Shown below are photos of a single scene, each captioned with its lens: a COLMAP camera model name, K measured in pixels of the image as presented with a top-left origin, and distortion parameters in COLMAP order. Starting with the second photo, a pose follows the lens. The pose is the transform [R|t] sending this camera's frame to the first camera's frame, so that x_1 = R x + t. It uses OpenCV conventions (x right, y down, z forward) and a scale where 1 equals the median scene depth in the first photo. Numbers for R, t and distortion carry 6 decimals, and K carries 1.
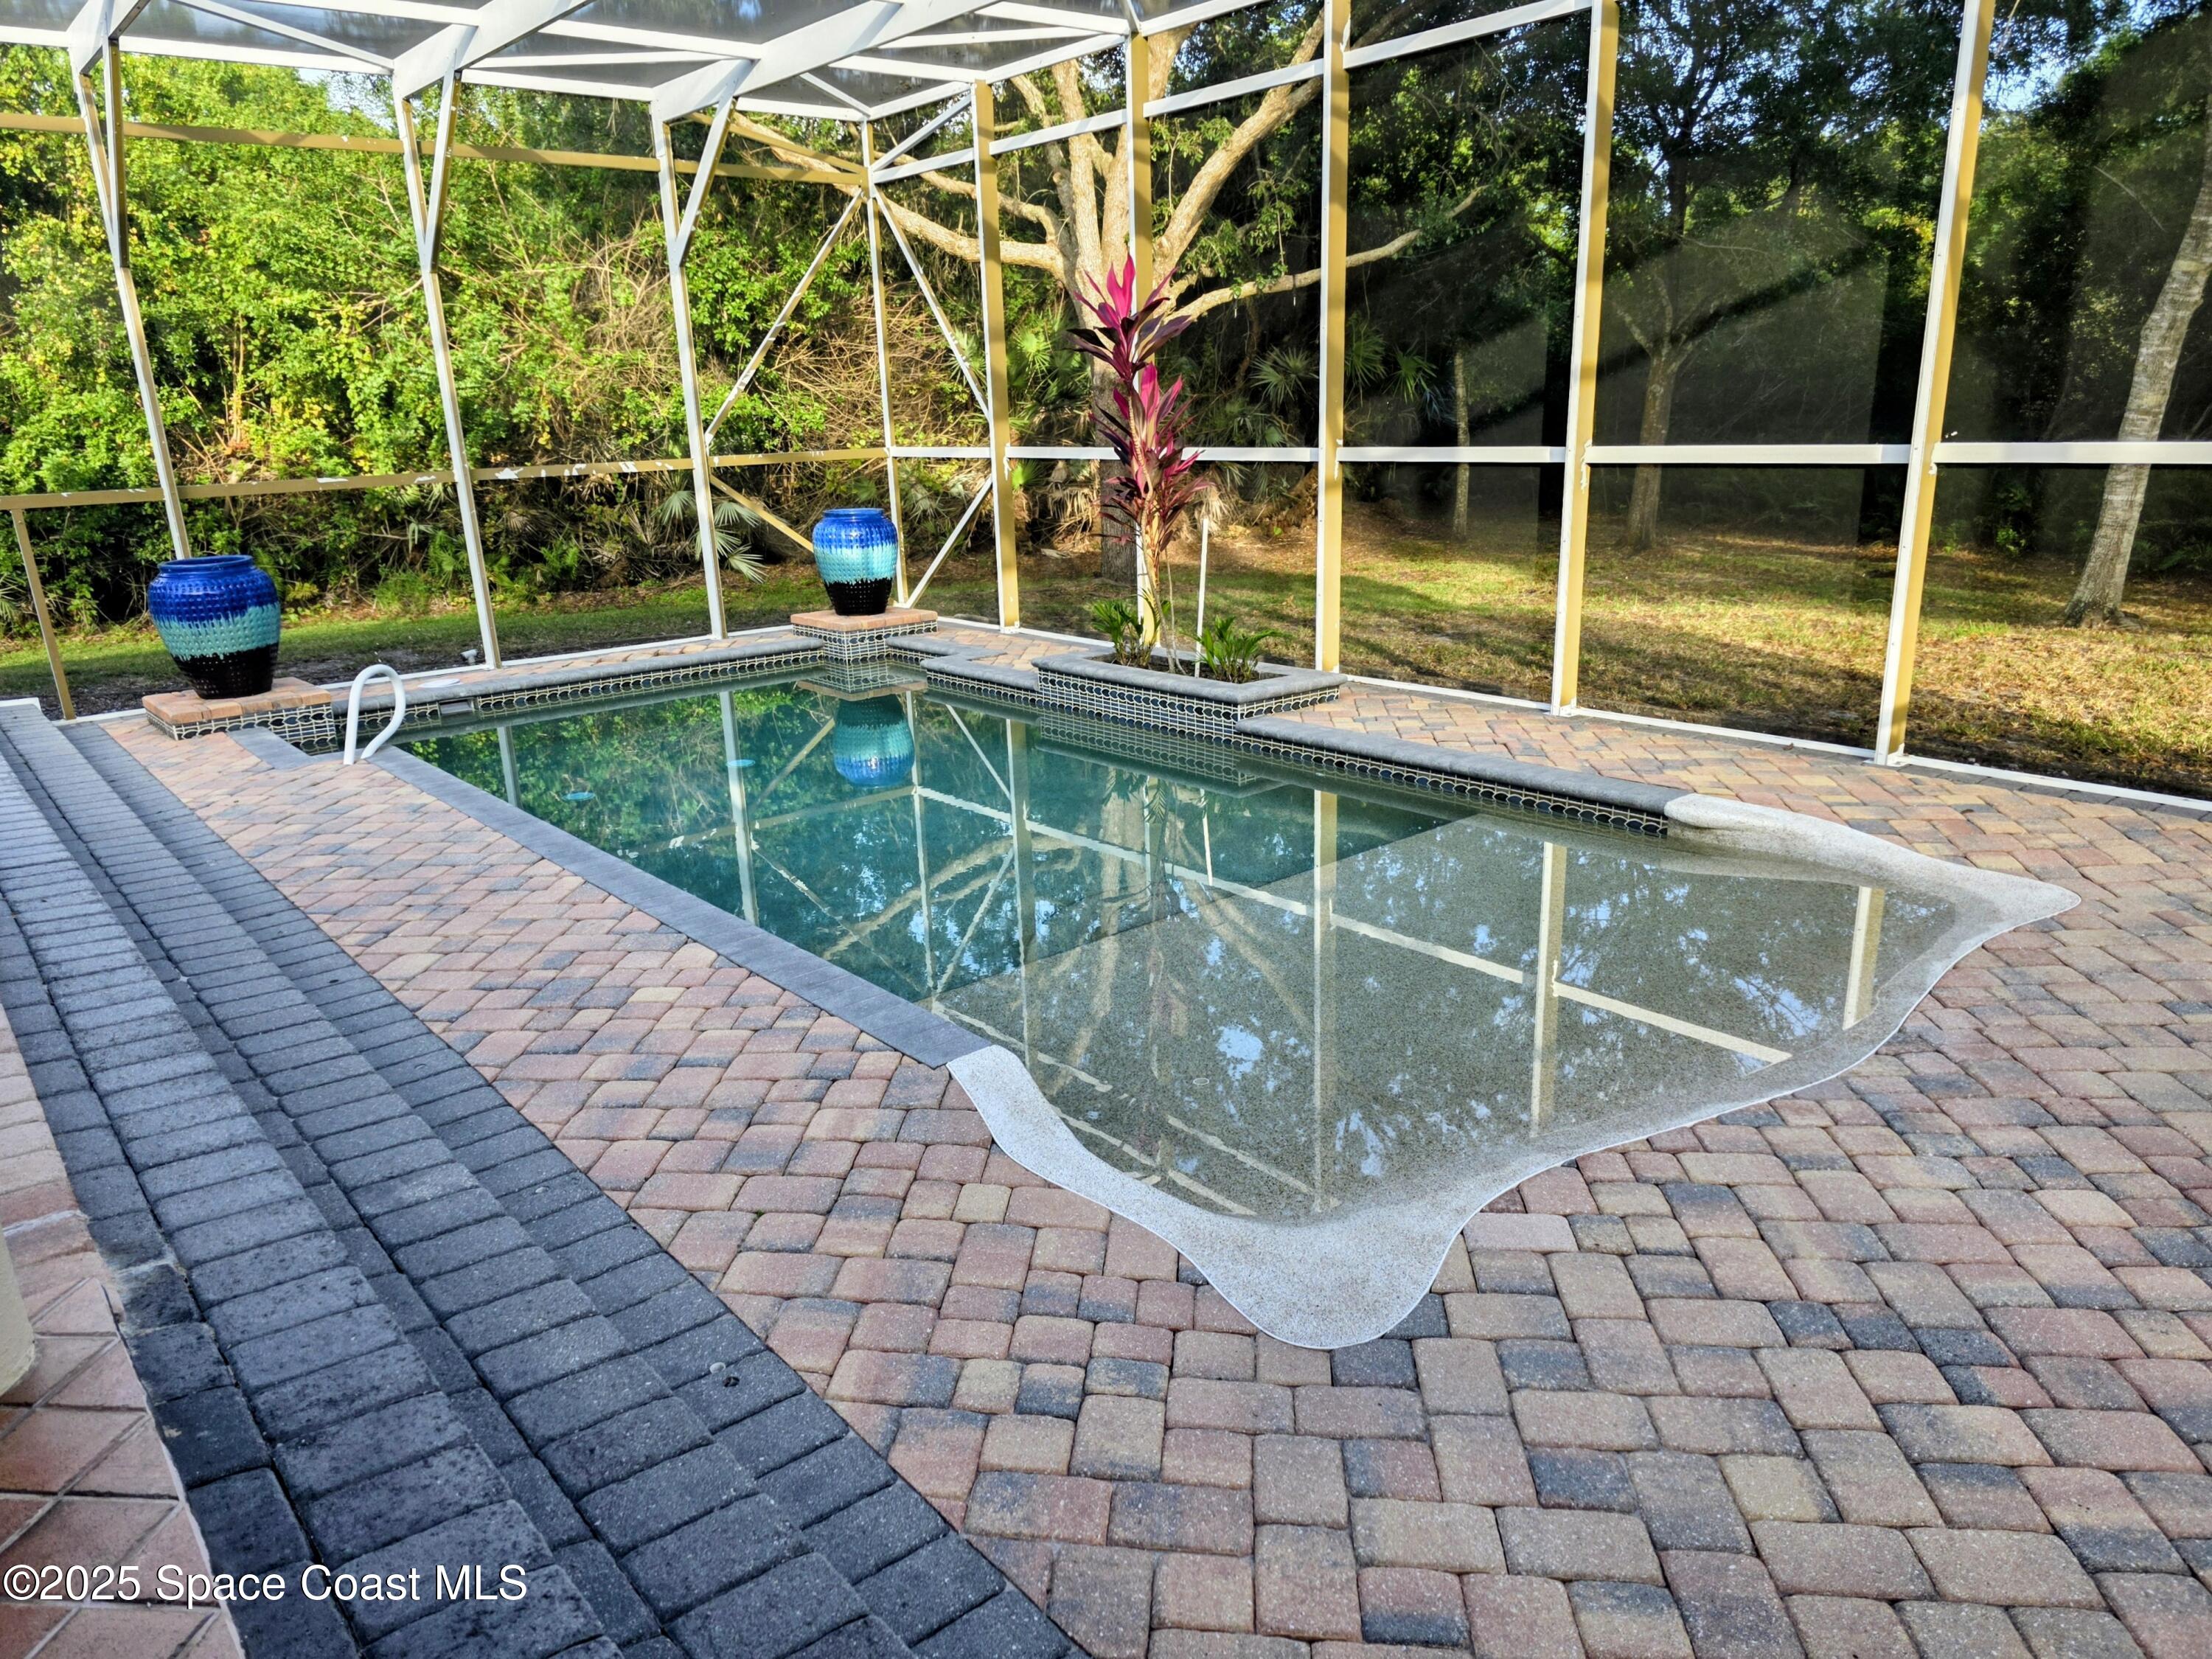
lens RADIAL K [[1476.1, 0, 1104.5], [0, 1476.1, 834.2], [0, 0, 1]] dist [0.036512, -0.002899]
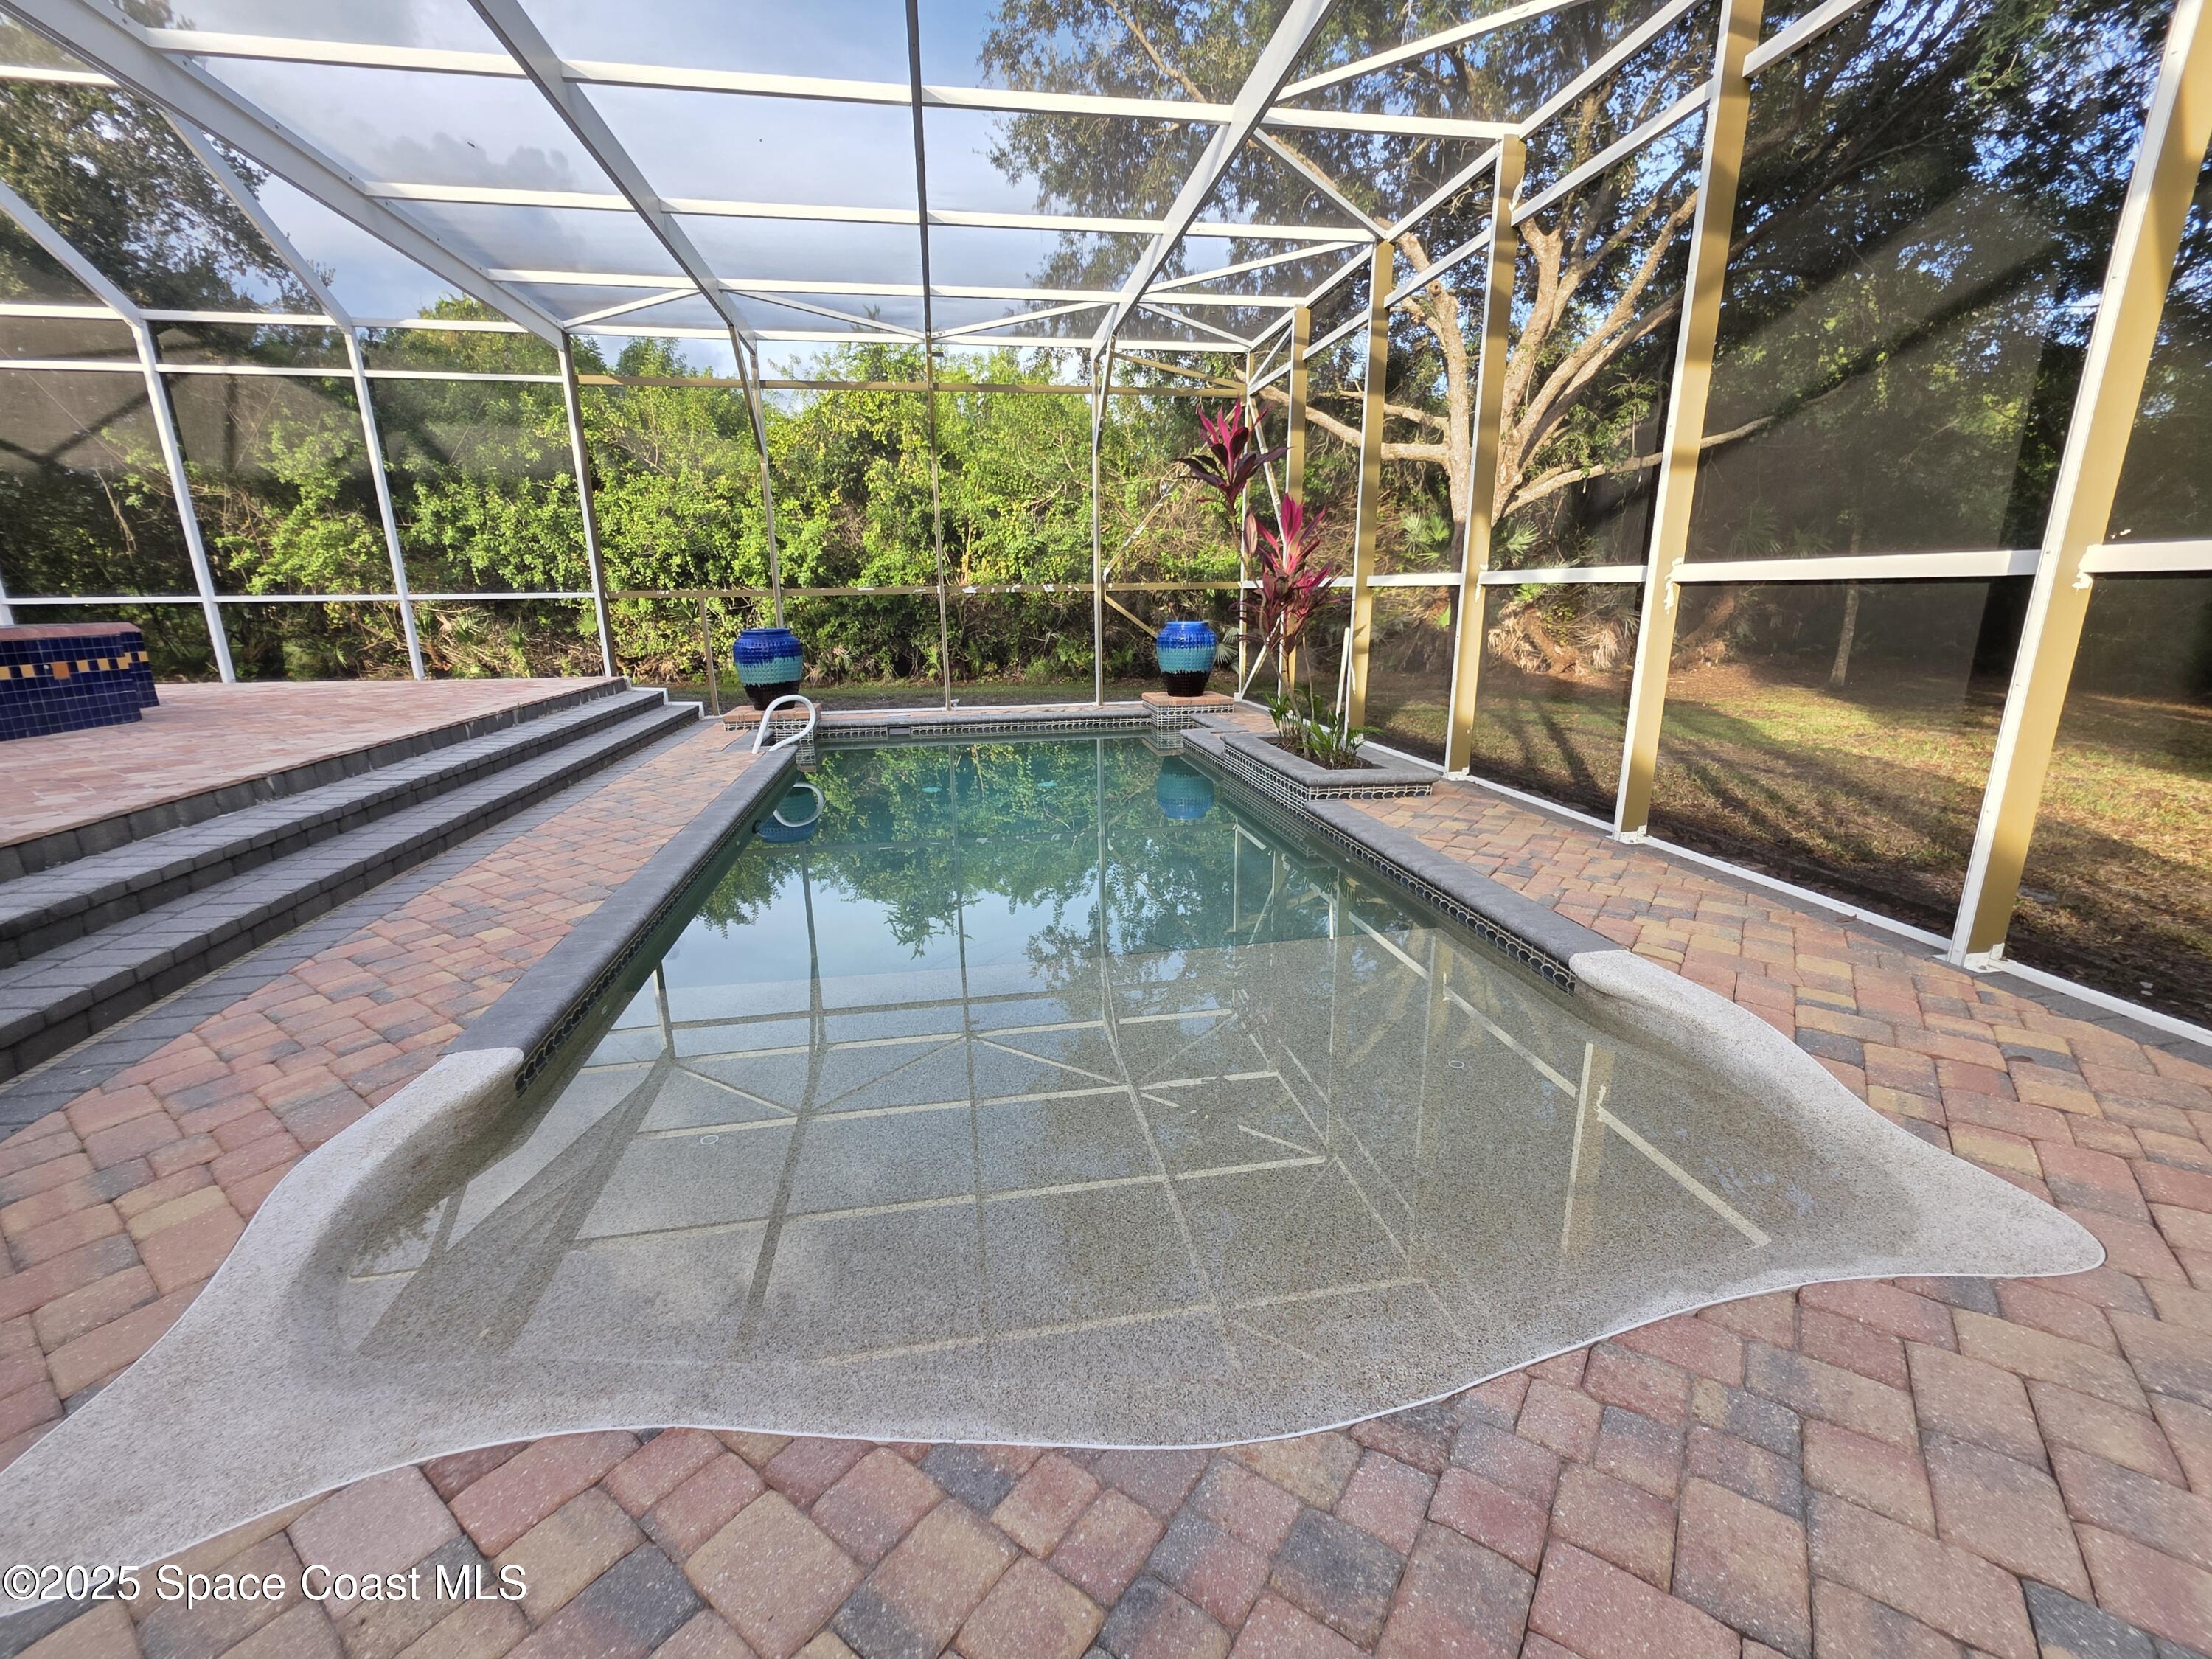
lens RADIAL K [[905.6, 0, 1109.9], [0, 905.6, 827.2], [0, 0, 1]] dist [0.000148, 0.000717]
pose [[0.866065, 0.149001, -0.477211, 0.357566], [-0.157980, 0.987208, 0.021528, -0.058016], [0.474314, 0.056745, 0.878525, 0.378628]]
